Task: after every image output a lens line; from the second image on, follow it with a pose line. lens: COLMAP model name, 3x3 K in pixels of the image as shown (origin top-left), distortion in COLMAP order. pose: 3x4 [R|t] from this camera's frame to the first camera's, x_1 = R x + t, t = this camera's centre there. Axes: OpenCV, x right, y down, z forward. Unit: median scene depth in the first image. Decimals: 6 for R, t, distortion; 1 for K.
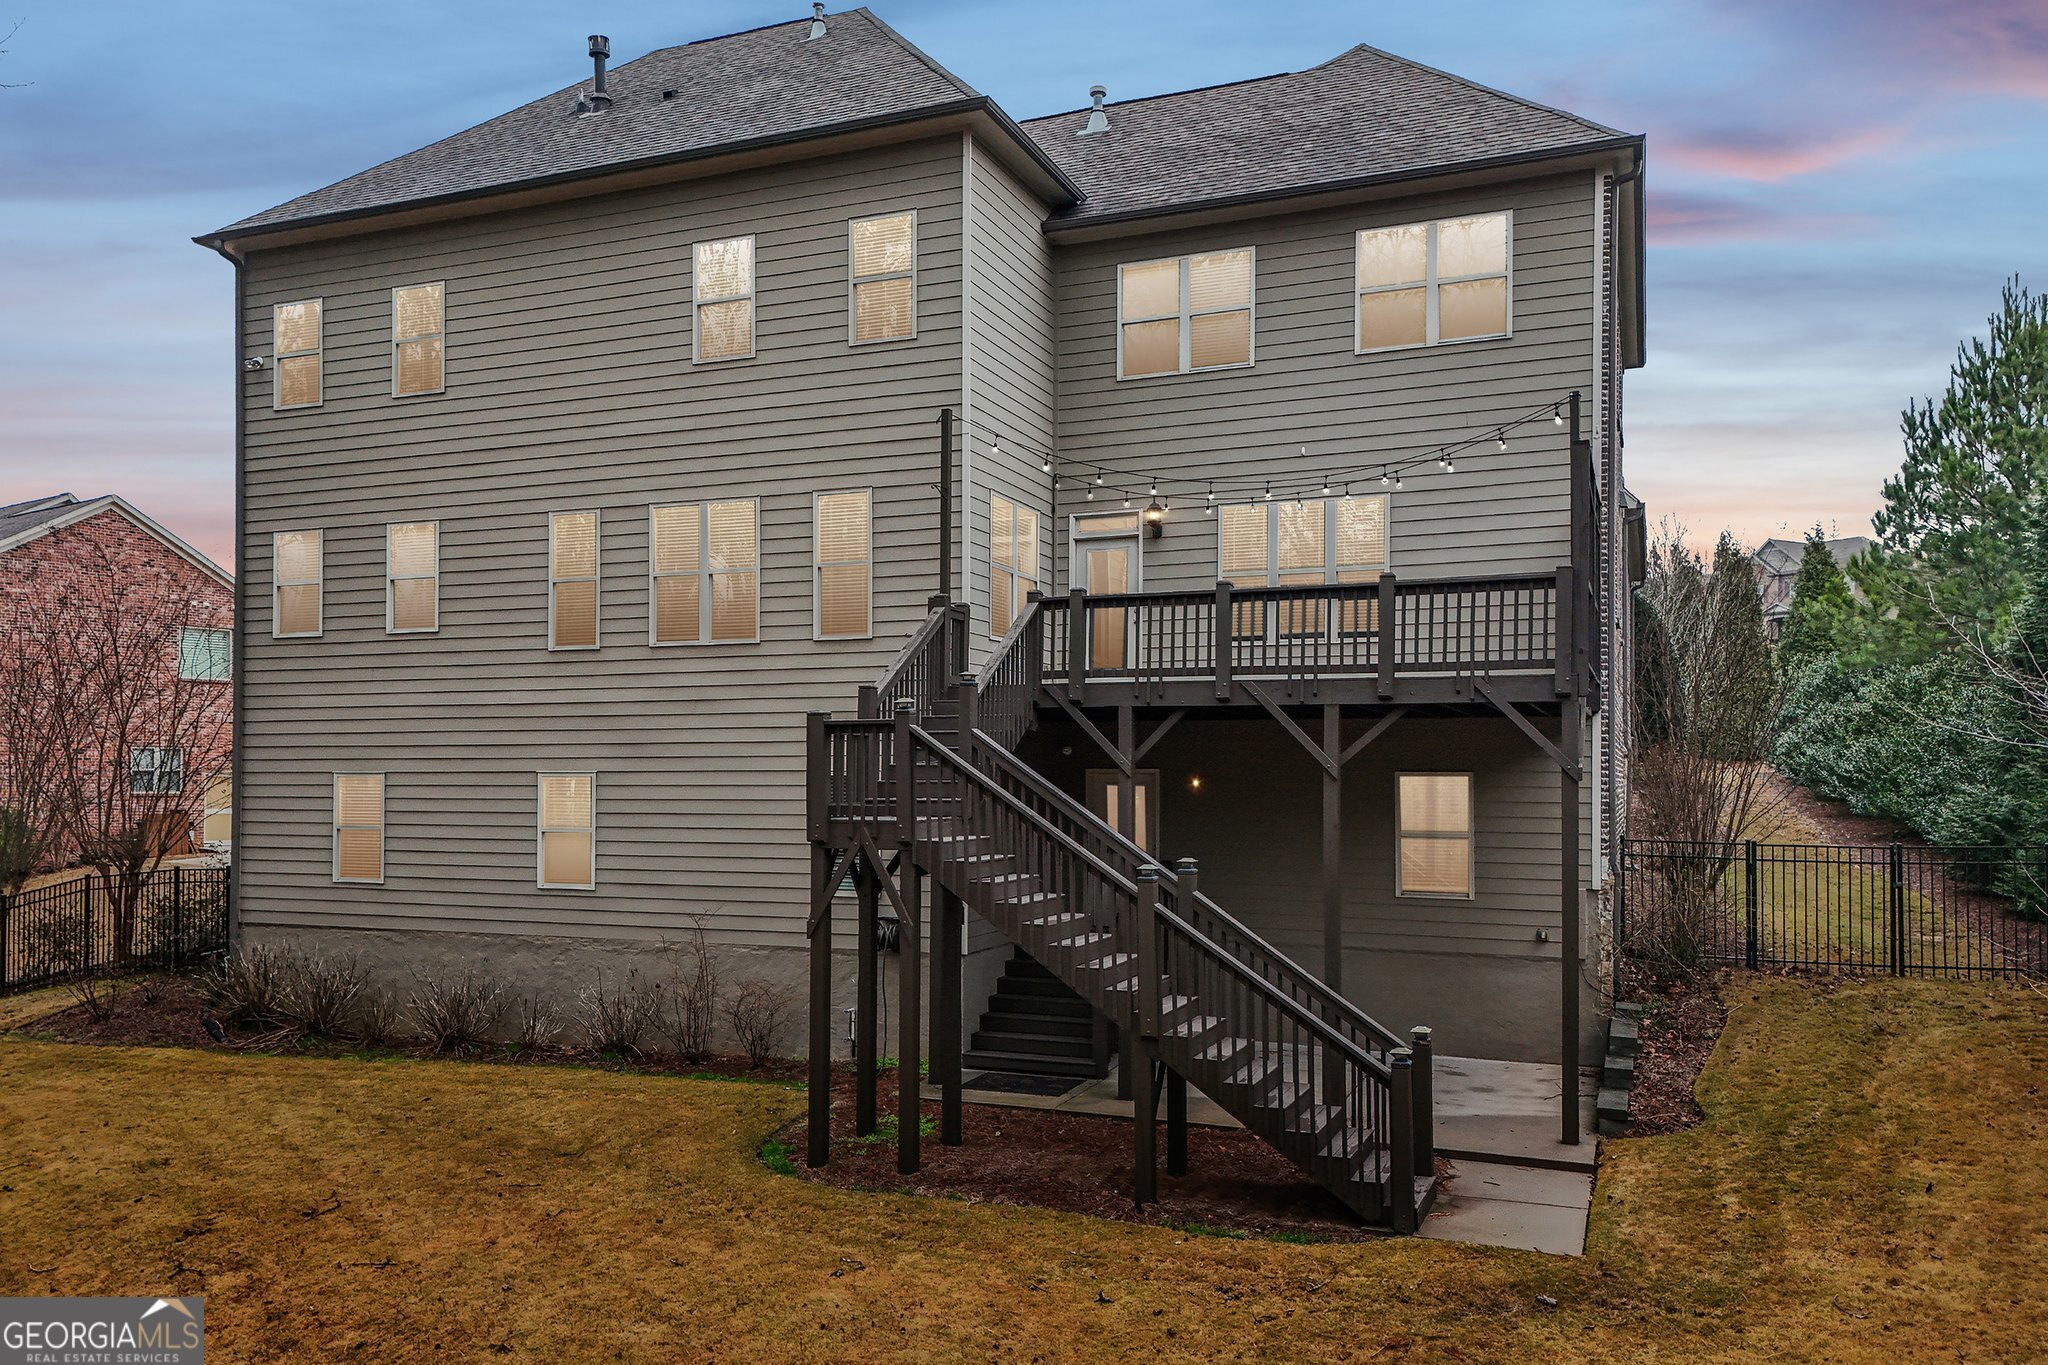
lens RADIAL K [[1501.1, 0, 1021.1], [0, 1501.1, 671.6], [0, 0, 1]] dist [0.064914, -0.050669]
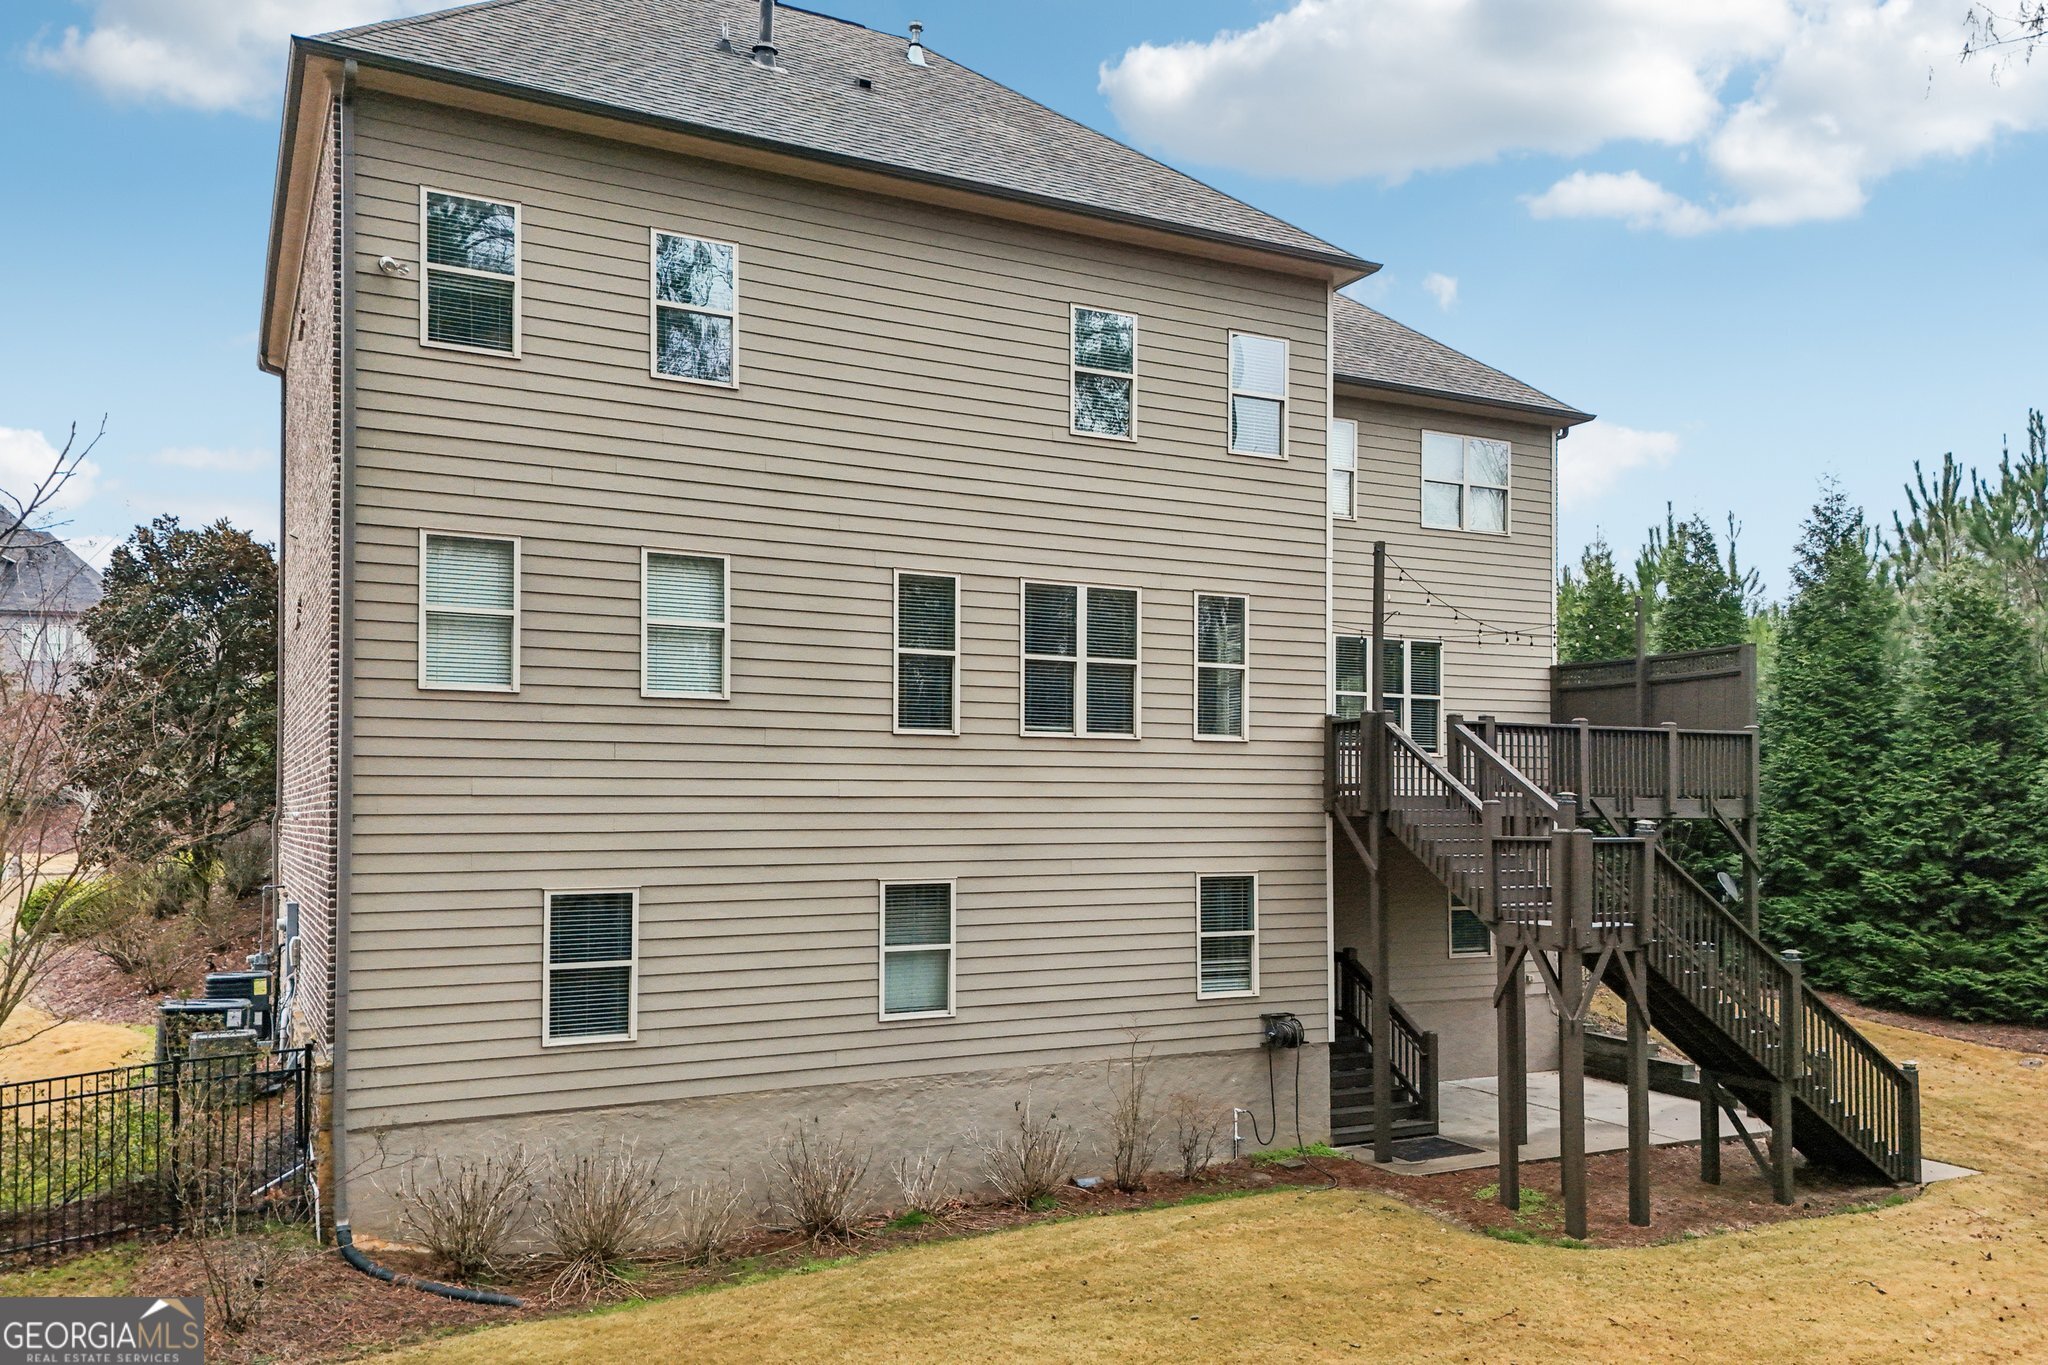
lens RADIAL K [[1501.1, 0, 1019.1], [0, 1501.1, 692.9], [0, 0, 1]] dist [0.064914, -0.050669]
pose [[0.651513, 0.057408, 0.756463, -0.942365], [-0.049871, 0.998217, -0.032803, -0.013181], [-0.756997, -0.016354, 0.653214, 0.427656]]
